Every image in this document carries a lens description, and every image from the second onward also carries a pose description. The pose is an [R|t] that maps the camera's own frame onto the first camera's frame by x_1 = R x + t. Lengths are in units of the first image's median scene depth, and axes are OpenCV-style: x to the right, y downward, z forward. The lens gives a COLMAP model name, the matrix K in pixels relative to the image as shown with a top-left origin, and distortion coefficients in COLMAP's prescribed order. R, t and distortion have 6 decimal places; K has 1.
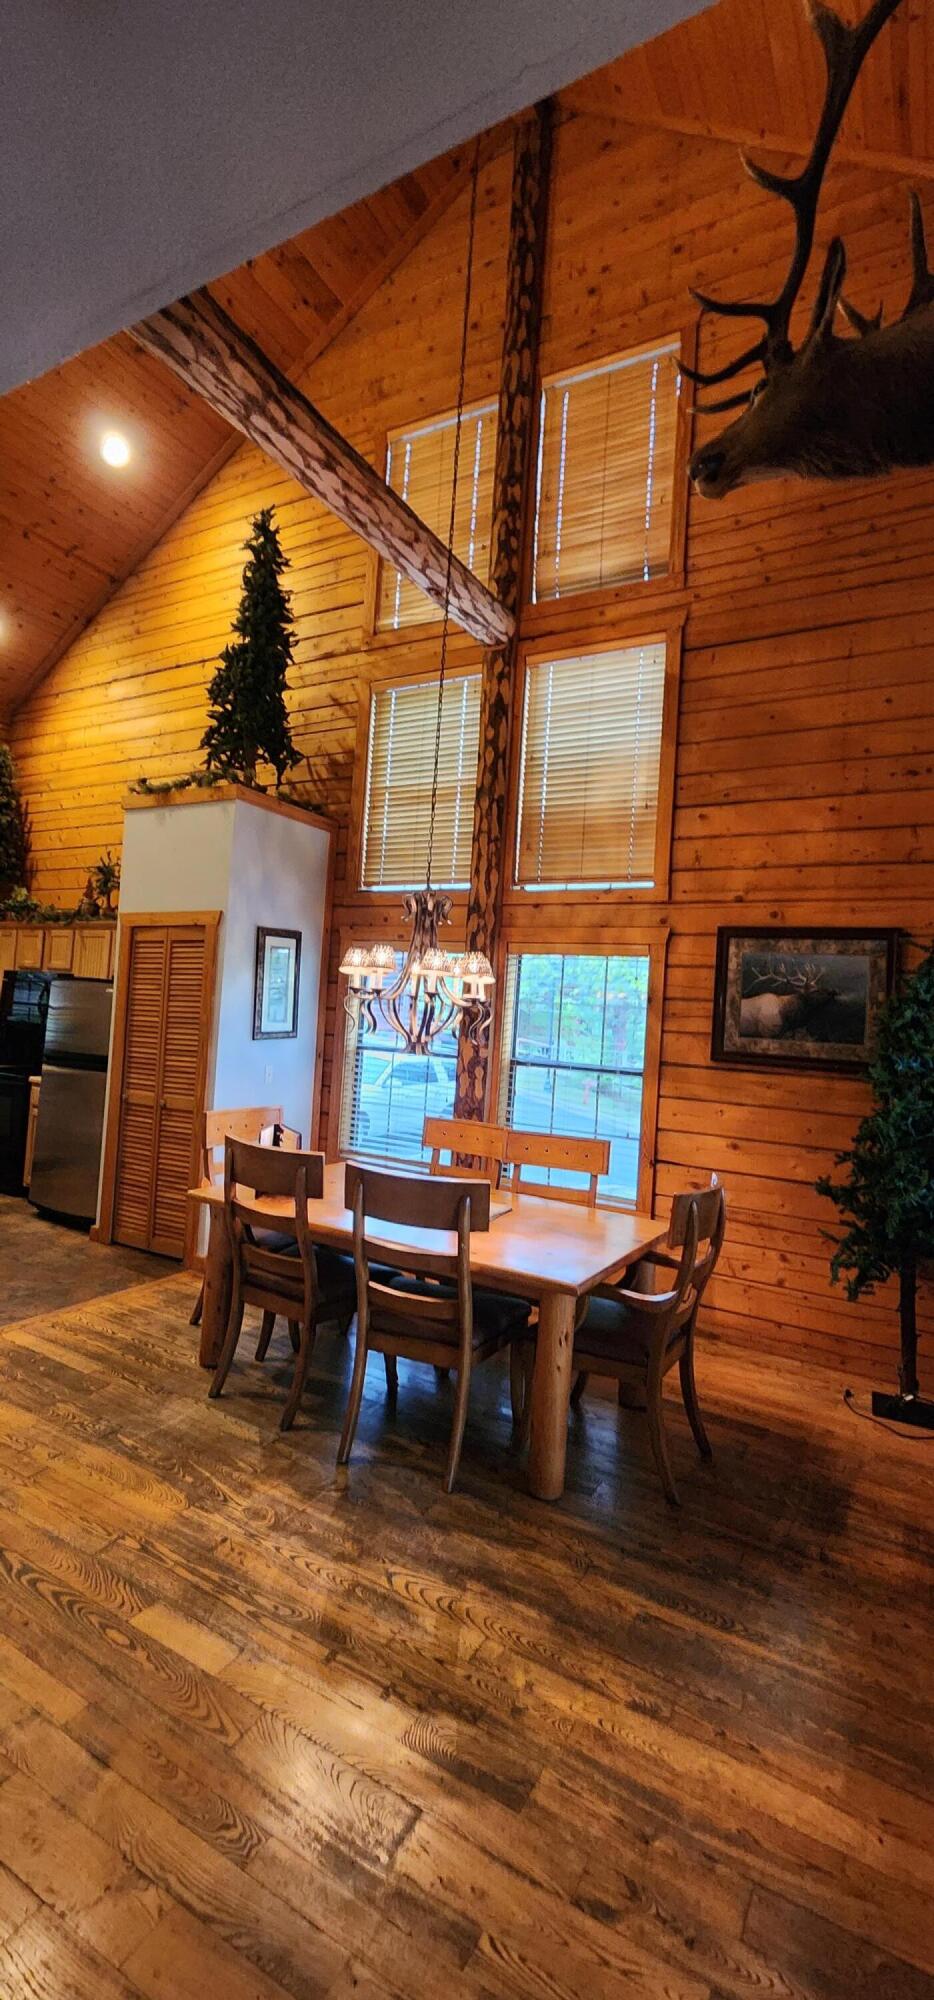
lens RADIAL K [[809.9, 0, 467.7], [0, 809.9, 996.1], [0, 0, 1]] dist [-0.008089, -0.000236]
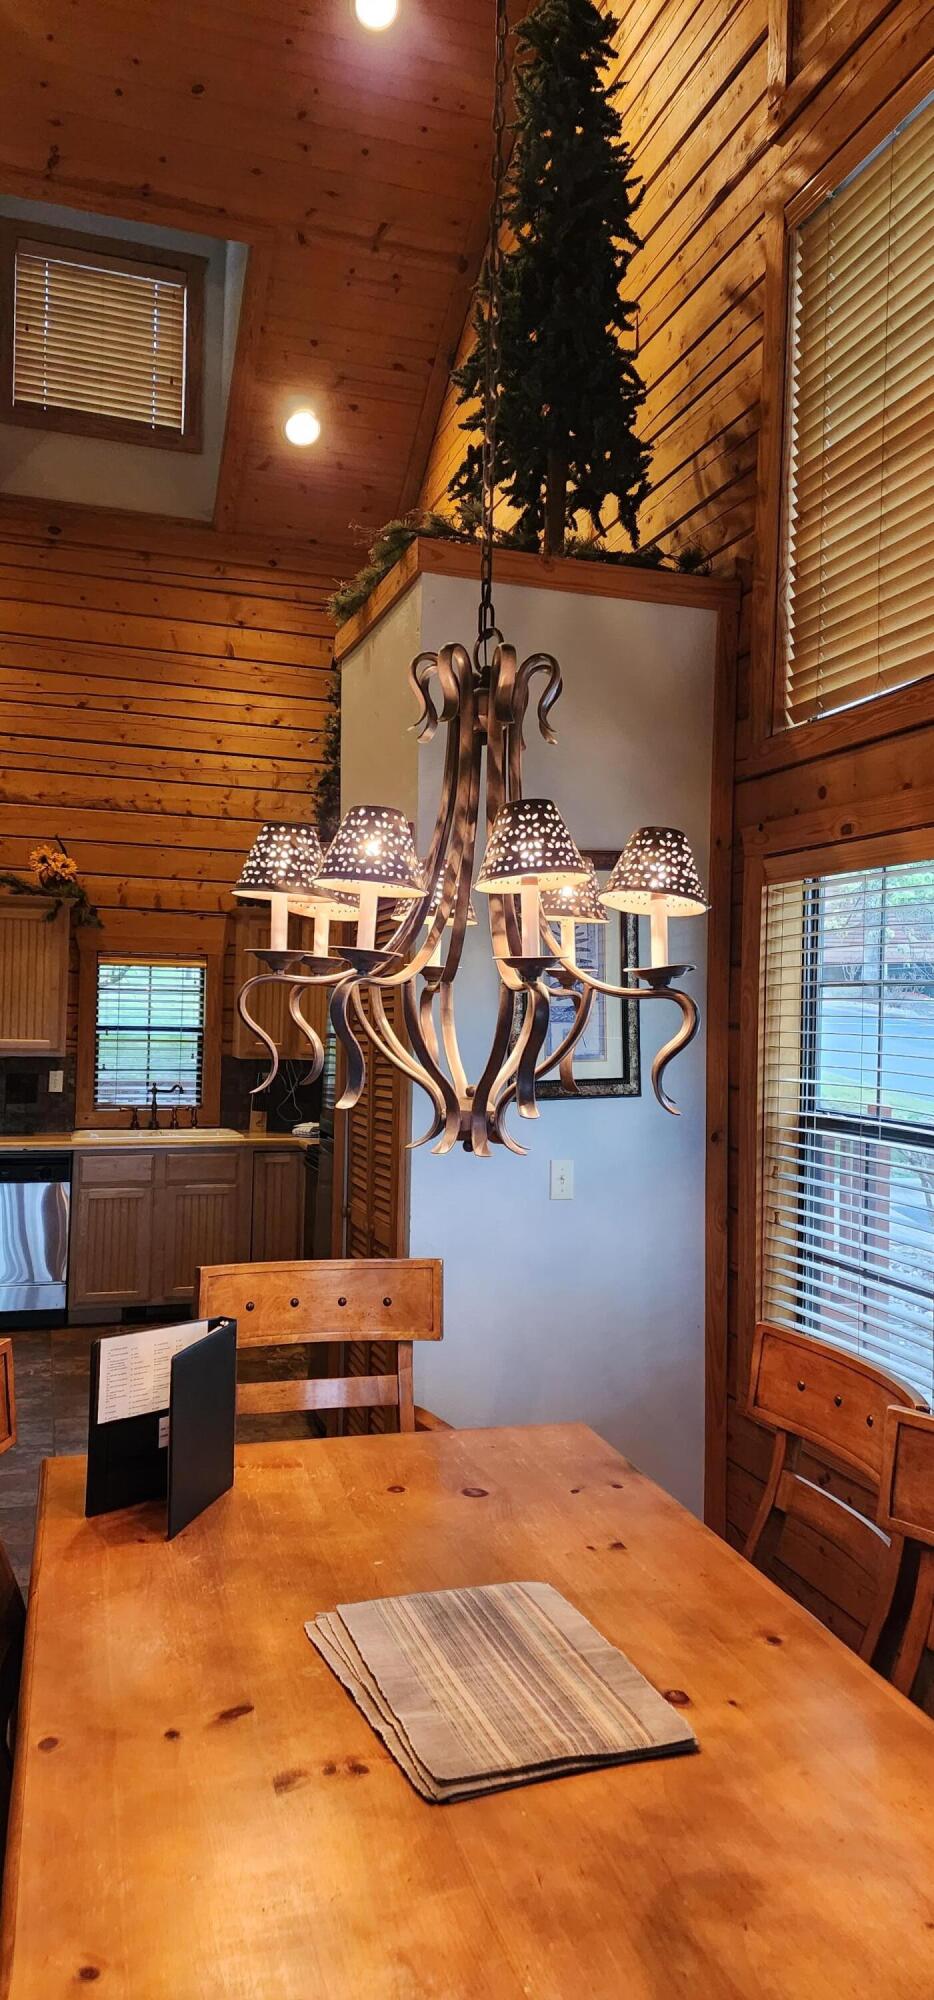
lens RADIAL K [[1309.5, 0, 465.9], [0, 1309.5, 988.4], [0, 0, 1]] dist [0.037237, 0.000416]
pose [[0.736301, -0.046299, -0.675068, 0.186005], [0.028599, 0.998894, -0.037316, 0.017012], [0.676049, 0.008170, 0.736811, 0.406636]]
